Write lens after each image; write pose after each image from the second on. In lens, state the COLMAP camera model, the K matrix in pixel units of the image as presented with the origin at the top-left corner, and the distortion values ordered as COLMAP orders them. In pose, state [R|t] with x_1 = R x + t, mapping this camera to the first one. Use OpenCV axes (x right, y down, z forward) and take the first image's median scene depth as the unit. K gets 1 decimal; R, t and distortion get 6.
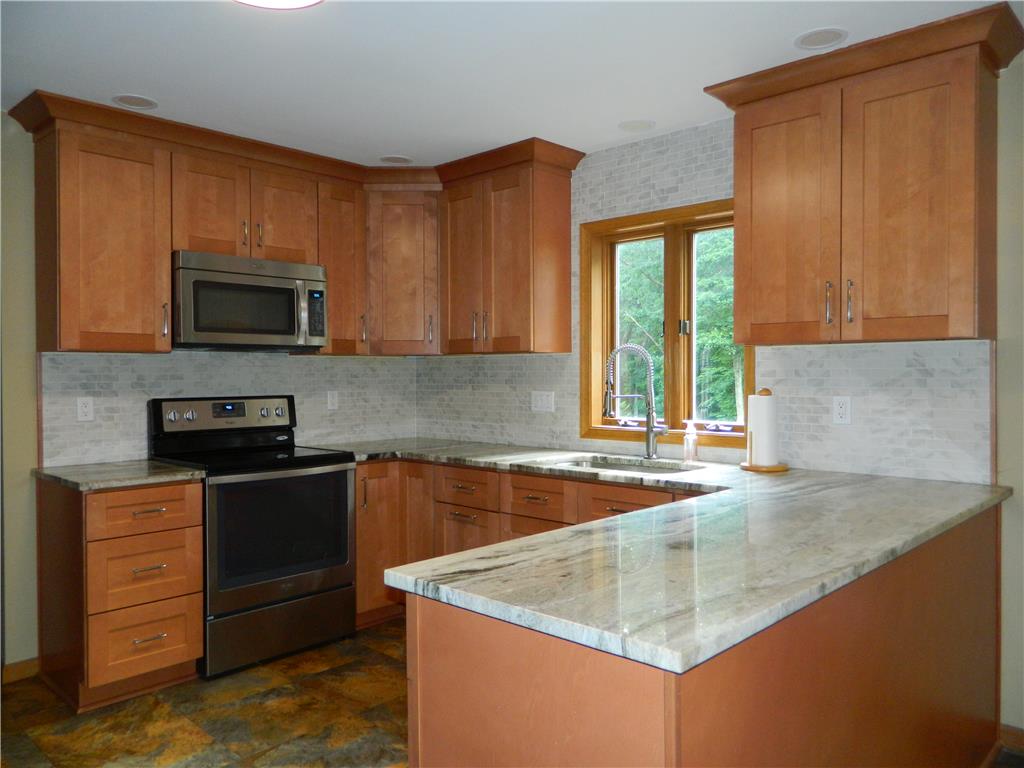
lens RADIAL K [[763.6, 0, 515.1], [0, 763.6, 383.6], [0, 0, 1]] dist [0.005269, 0.003035]
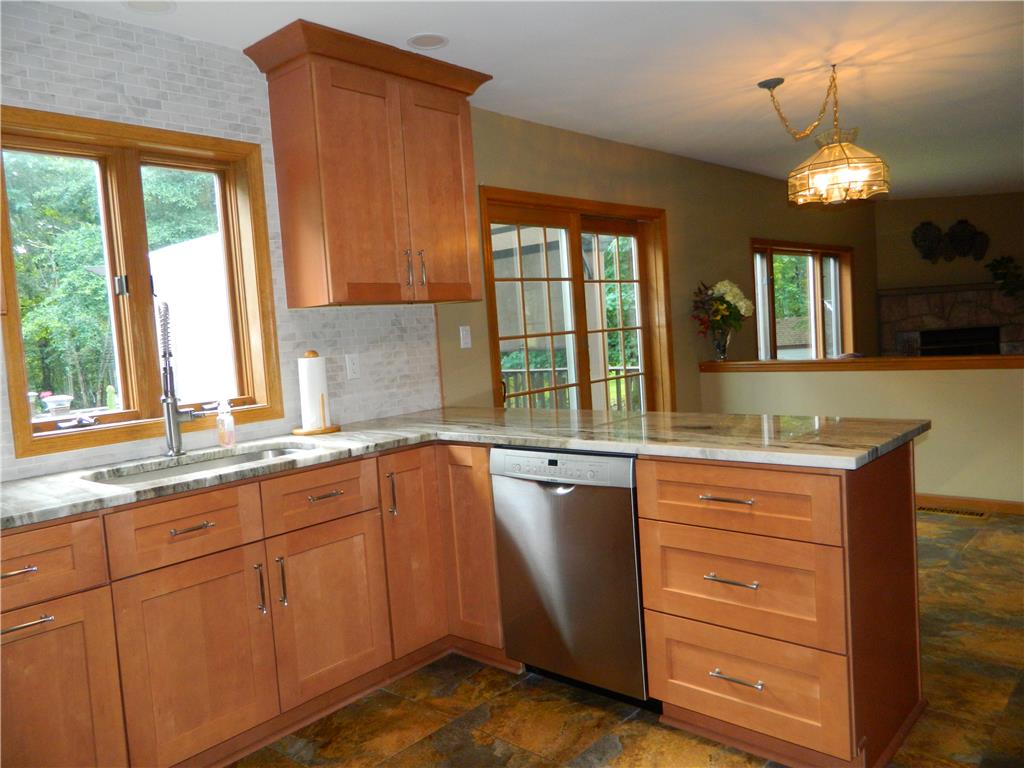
lens RADIAL K [[763.6, 0, 513.5], [0, 763.6, 383.6], [0, 0, 1]] dist [0.005269, 0.003035]
pose [[-0.019624, -0.066571, 0.997589, -0.671476], [0.080831, 0.994409, 0.067949, 0.002953], [-0.996535, 0.081970, -0.014133, 0.769494]]
